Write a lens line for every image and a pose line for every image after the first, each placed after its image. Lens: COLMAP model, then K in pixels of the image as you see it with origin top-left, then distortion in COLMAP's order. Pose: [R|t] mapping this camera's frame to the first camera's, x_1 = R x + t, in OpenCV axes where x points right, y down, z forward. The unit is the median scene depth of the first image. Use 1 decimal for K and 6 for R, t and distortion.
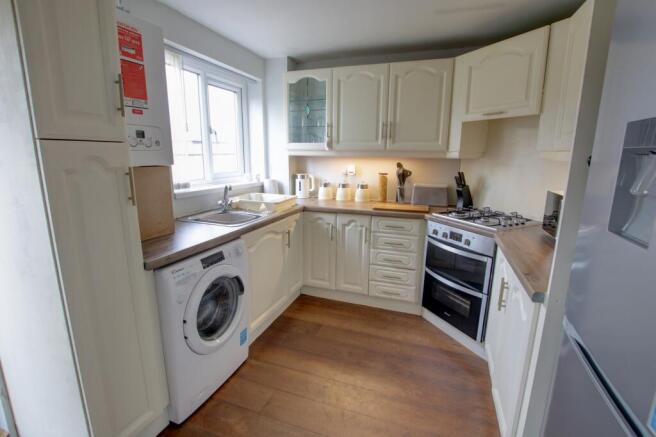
lens RADIAL K [[306.7, 0, 331.3], [0, 306.7, 216.3], [0, 0, 1]] dist [-0.027817, 0.000420]
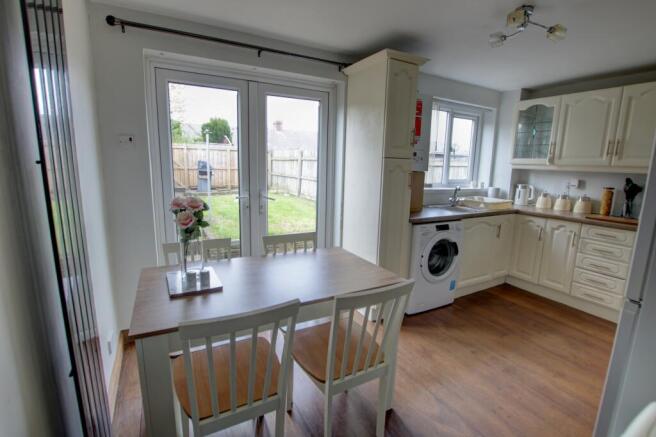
lens RADIAL K [[306.7, 0, 331.3], [0, 306.7, 216.3], [0, 0, 1]] dist [-0.027817, 0.000420]
pose [[0.751199, 0.122655, -0.648580, 0.146842], [-0.147718, 0.988901, 0.015923, 0.088049], [0.643334, 0.083845, 0.760980, -0.421131]]
